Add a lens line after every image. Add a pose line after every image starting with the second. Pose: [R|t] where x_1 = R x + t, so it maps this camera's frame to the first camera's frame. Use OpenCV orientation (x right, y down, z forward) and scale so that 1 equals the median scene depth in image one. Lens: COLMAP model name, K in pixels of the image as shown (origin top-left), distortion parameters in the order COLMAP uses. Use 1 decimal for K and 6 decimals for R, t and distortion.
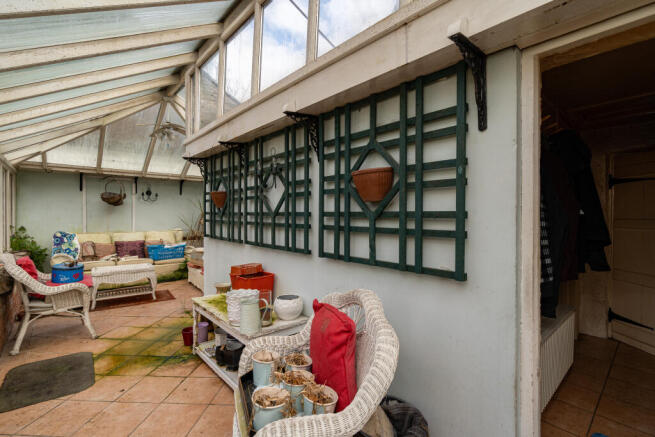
lens RADIAL K [[301.3, 0, 329.8], [0, 301.3, 213.2], [0, 0, 1]] dist [0.002721, 0.000345]
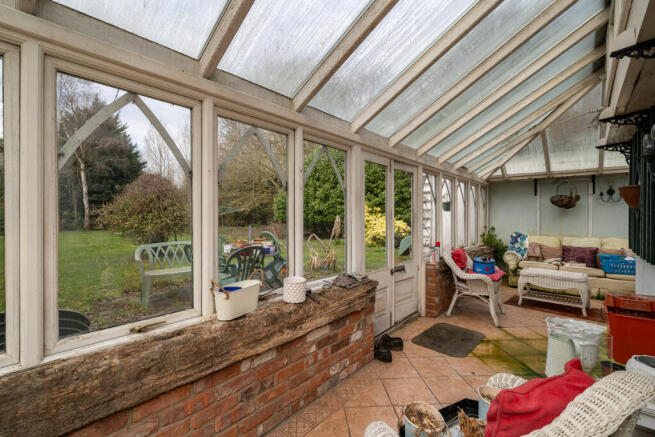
lens RADIAL K [[301.3, 0, 329.5], [0, 301.3, 220.4], [0, 0, 1]] dist [0.002721, 0.000345]
pose [[0.133804, 0.013448, -0.990917, 0.157711], [0.000793, 0.999906, 0.013677, -0.000796], [0.991008, -0.002616, 0.133780, 0.140597]]
